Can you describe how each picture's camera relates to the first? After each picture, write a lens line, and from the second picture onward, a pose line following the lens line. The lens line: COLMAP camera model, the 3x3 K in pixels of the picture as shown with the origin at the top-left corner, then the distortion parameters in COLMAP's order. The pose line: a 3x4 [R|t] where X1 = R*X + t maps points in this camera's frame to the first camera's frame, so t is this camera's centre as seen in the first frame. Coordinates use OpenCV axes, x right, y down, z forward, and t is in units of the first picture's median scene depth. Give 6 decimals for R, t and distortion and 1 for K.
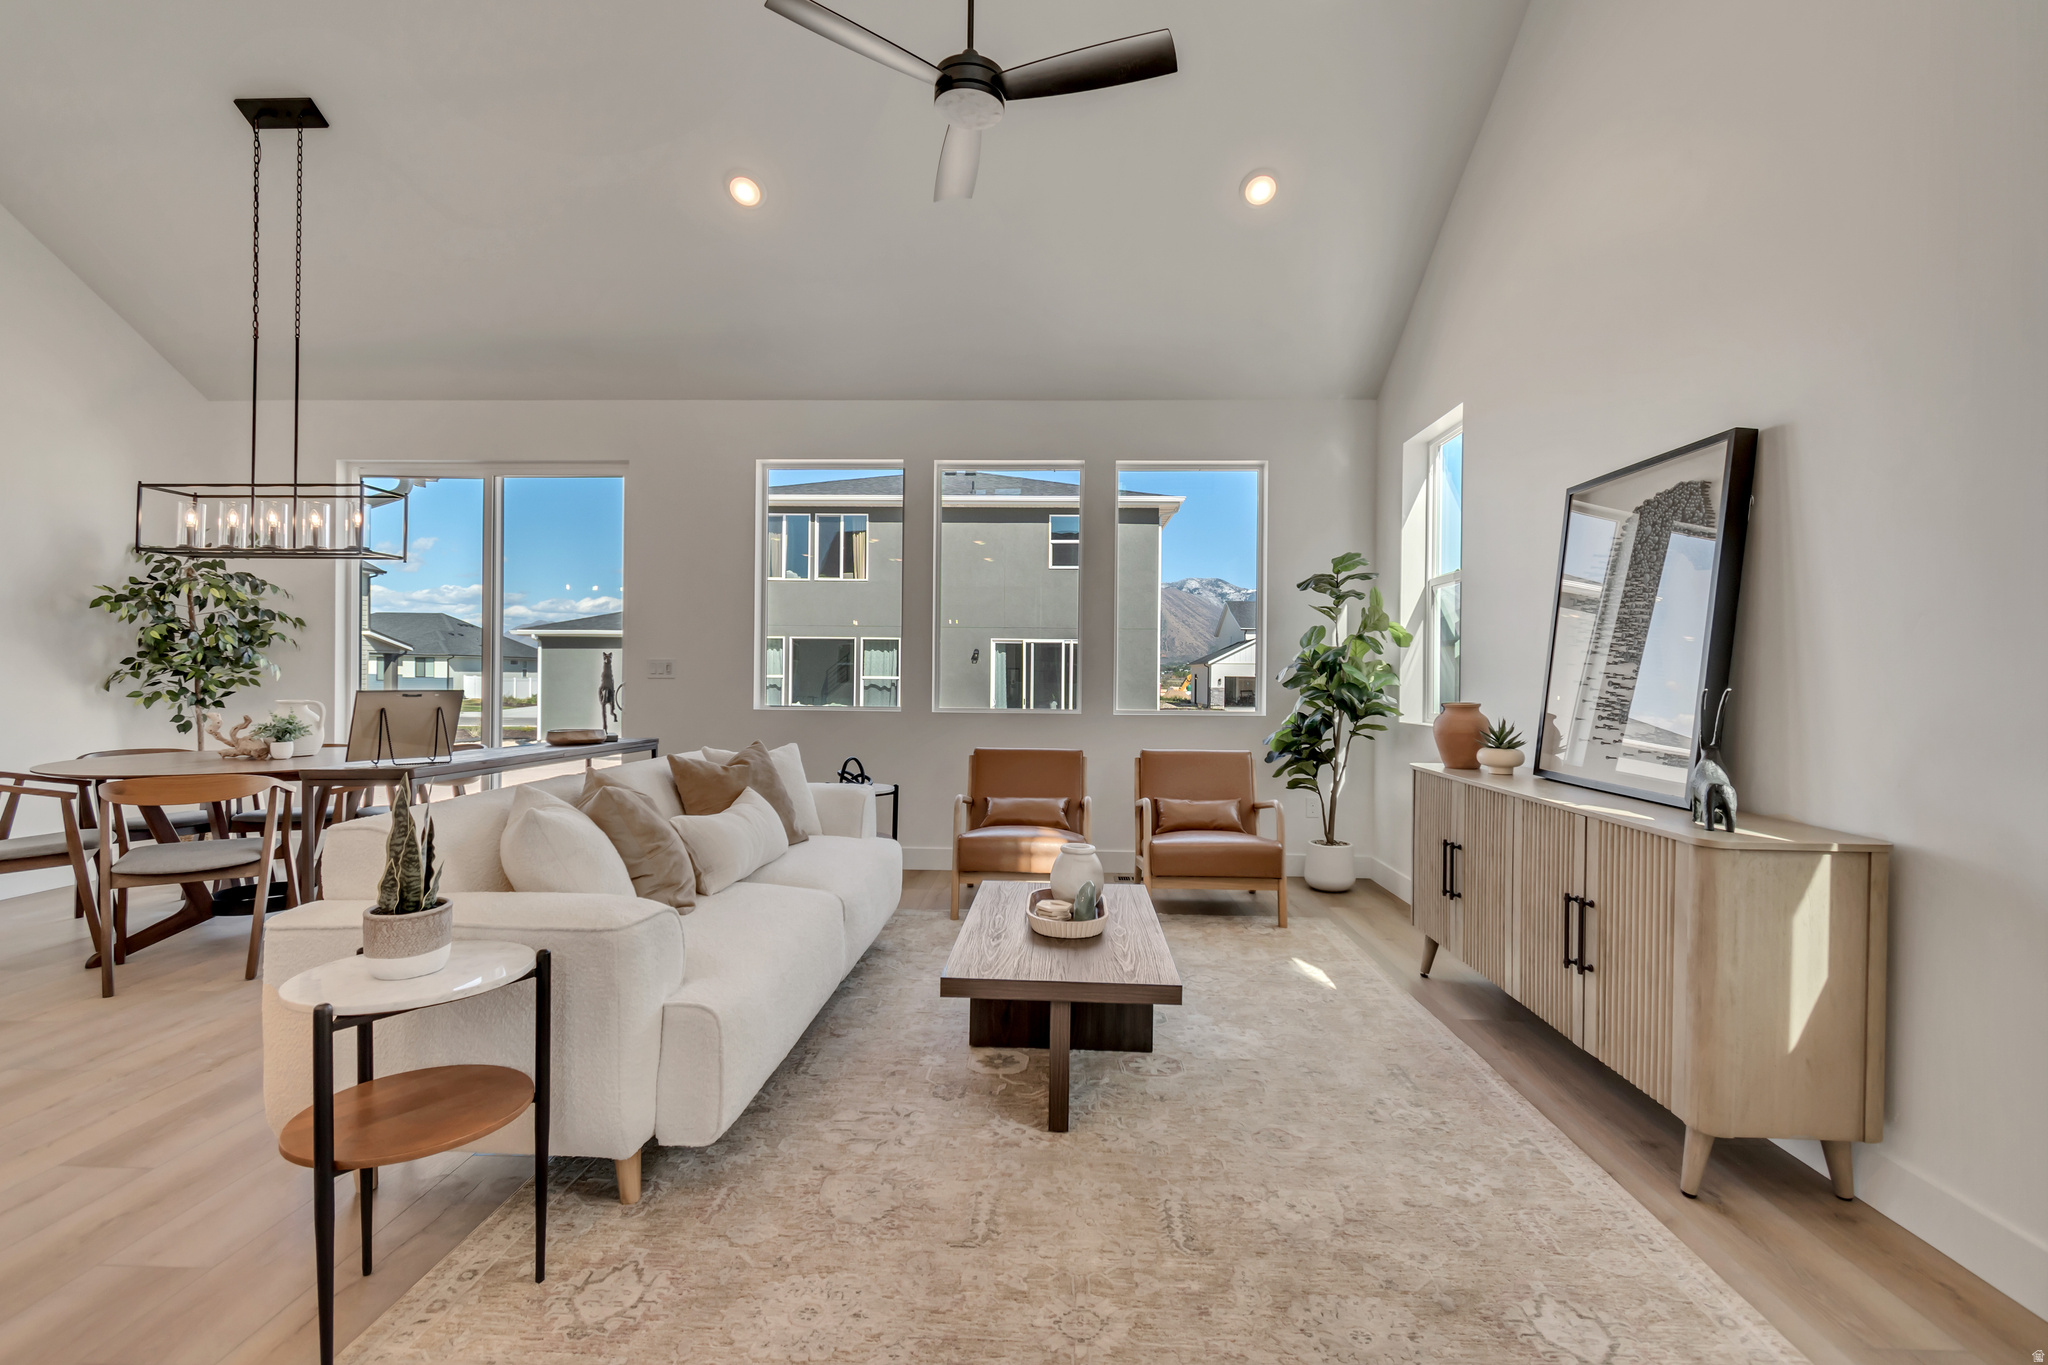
lens RADIAL K [[915.8, 0, 1028.5], [0, 915.8, 680.2], [0, 0, 1]] dist [0.003878, -0.000607]
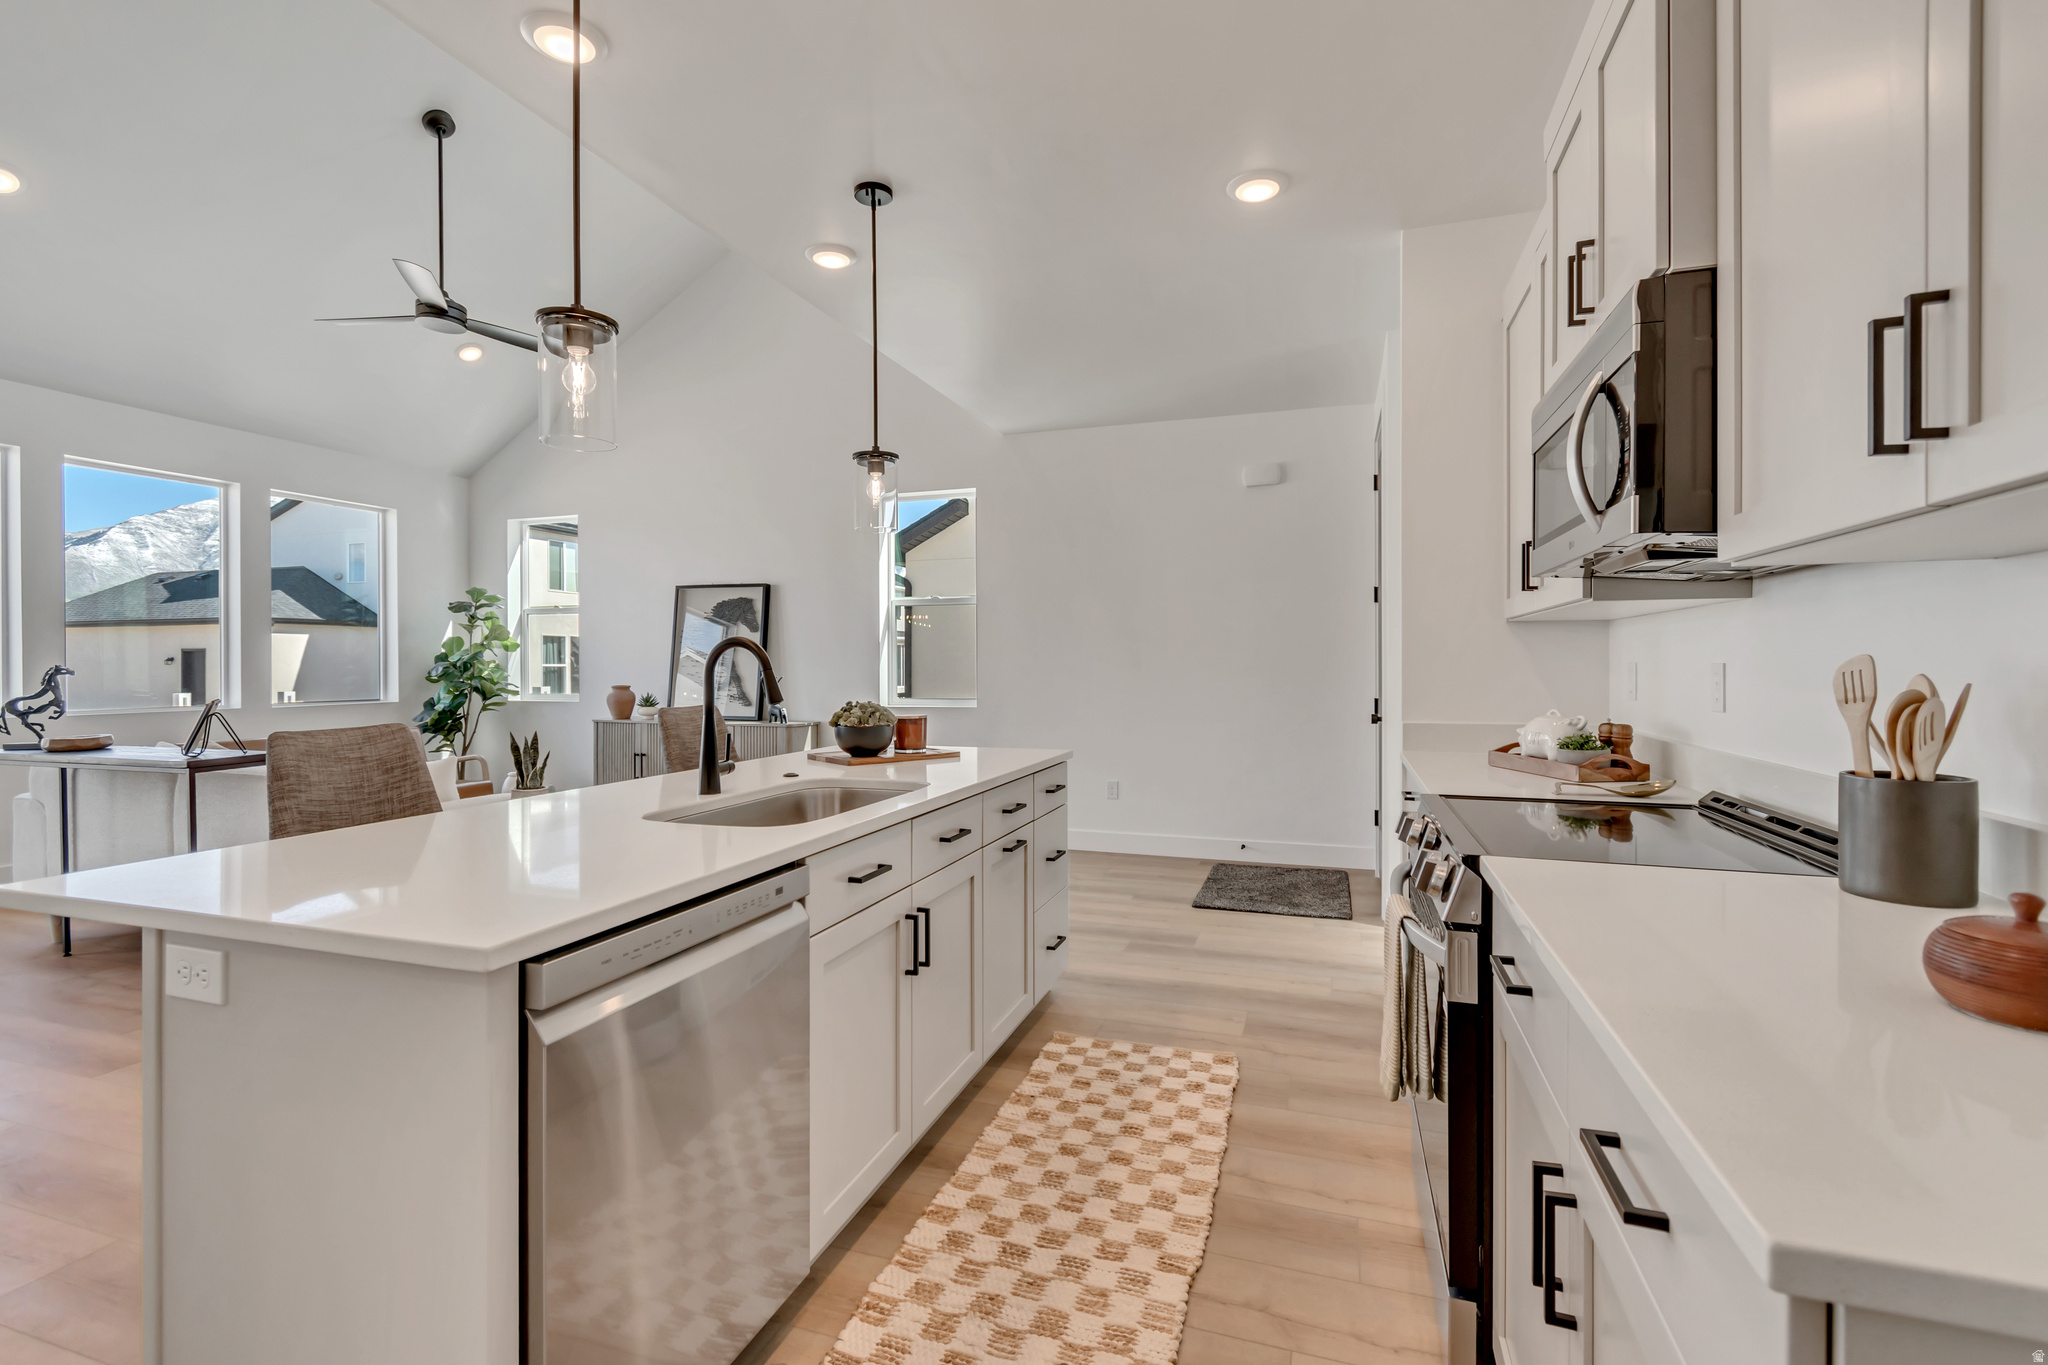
lens RADIAL K [[916.0, 0, 1018.4], [0, 916.0, 657.0], [0, 0, 1]] dist [0.029338, -0.000044]
pose [[0.293442, -0.009452, 0.955930, -0.910543], [0.010163, 0.999925, 0.006767, -0.031214], [-0.955923, 0.007730, 0.293516, -0.303623]]
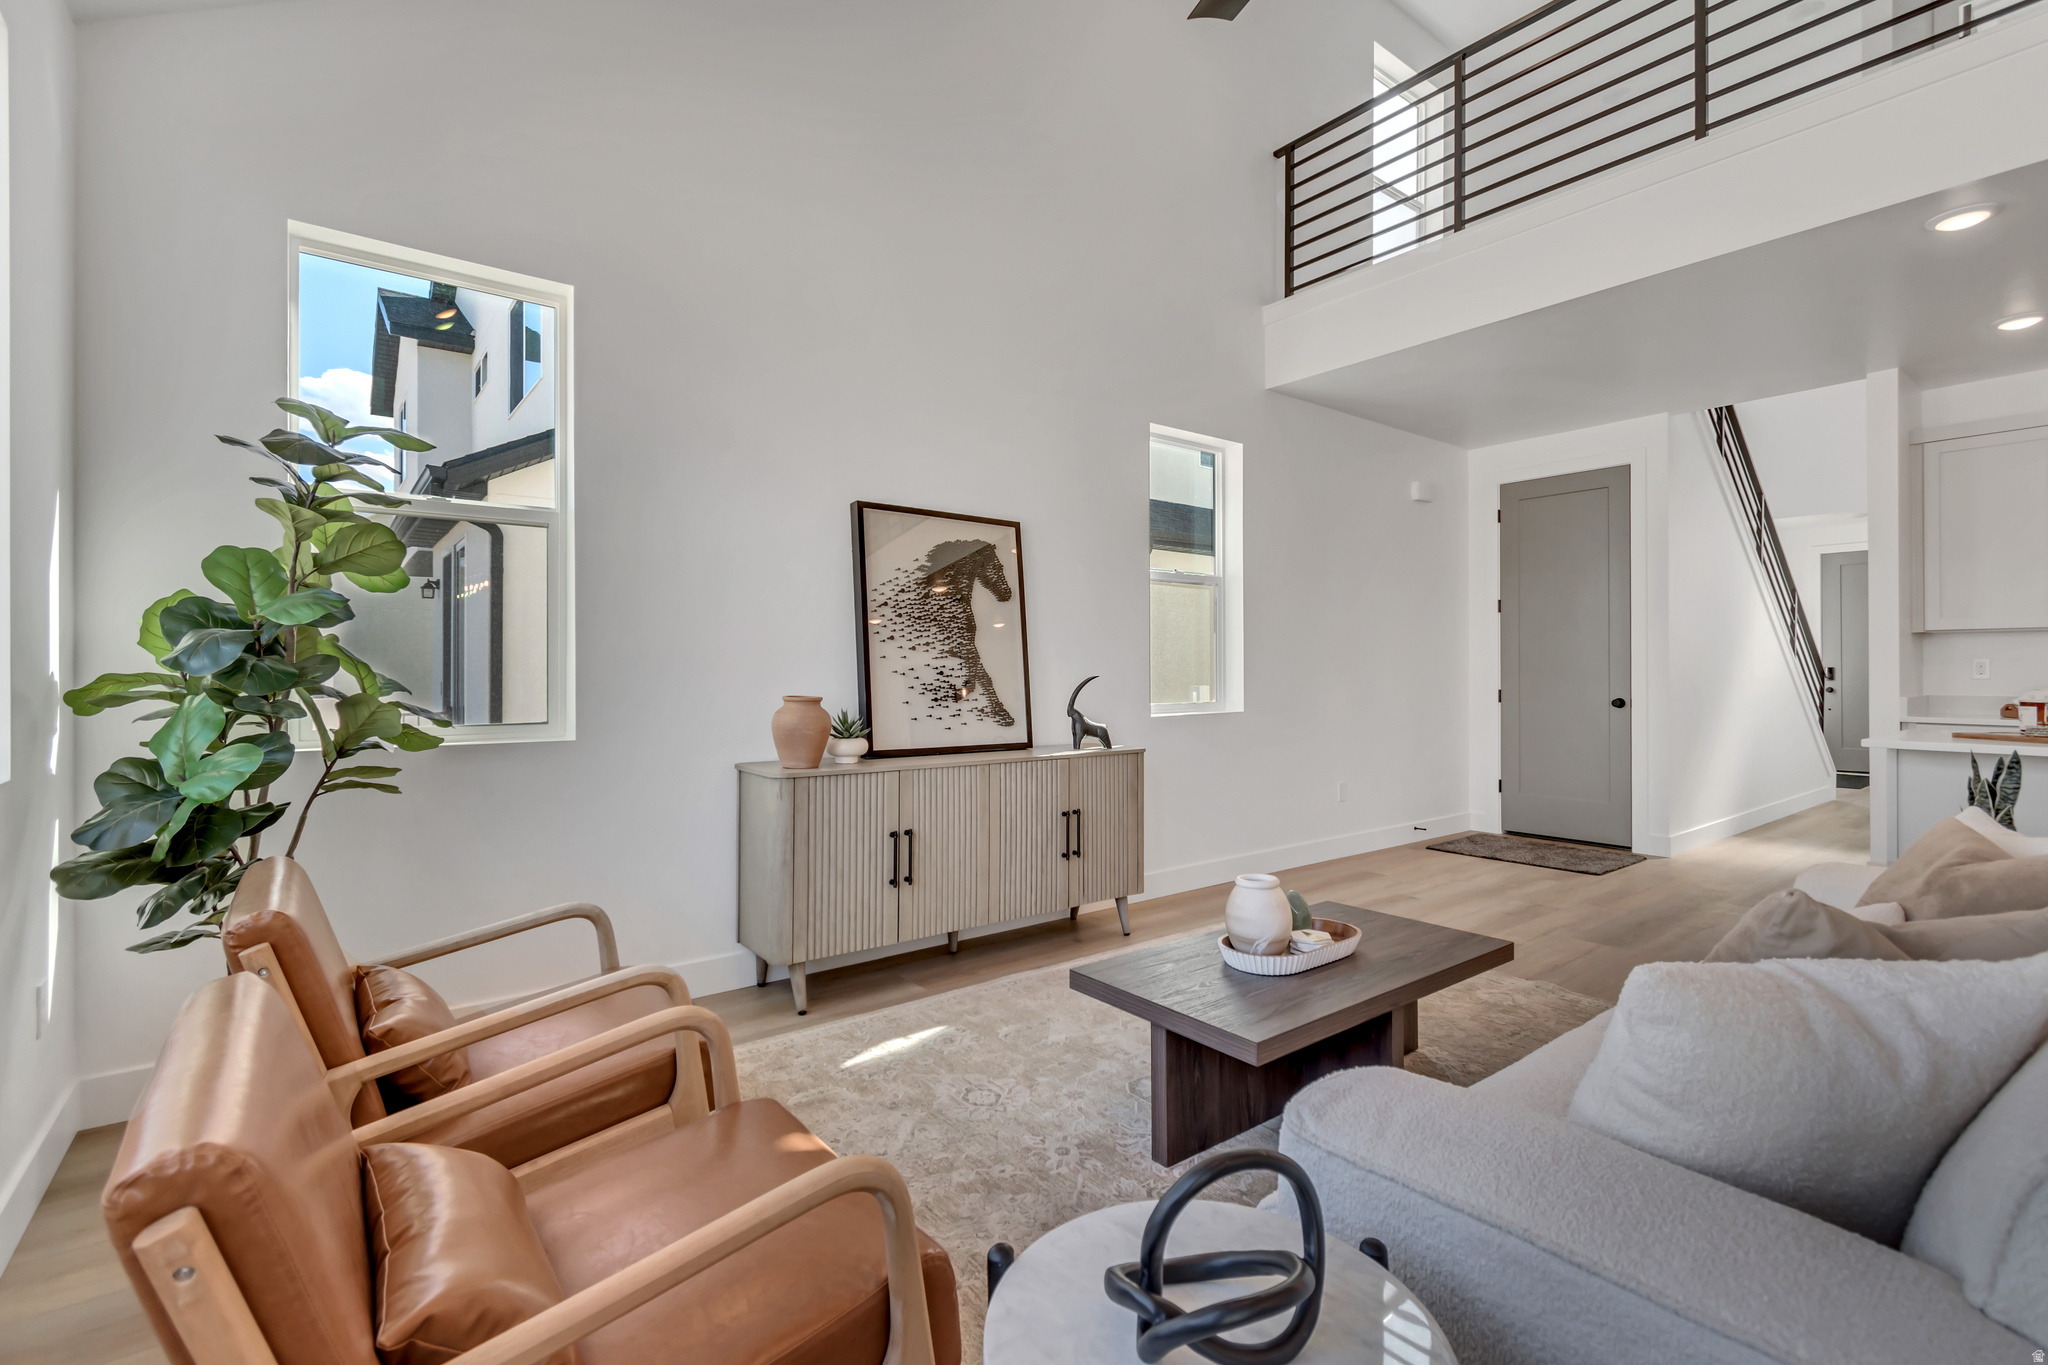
lens RADIAL K [[912.9, 0, 1029.5], [0, 912.9, 680.2], [0, 0, 1]] dist [0.007915, -0.004777]
pose [[-0.646502, -0.014710, 0.762771, -0.285673], [-0.001908, 0.999842, 0.017664, -0.004936], [-0.762910, 0.009964, -0.646428, 1.120719]]
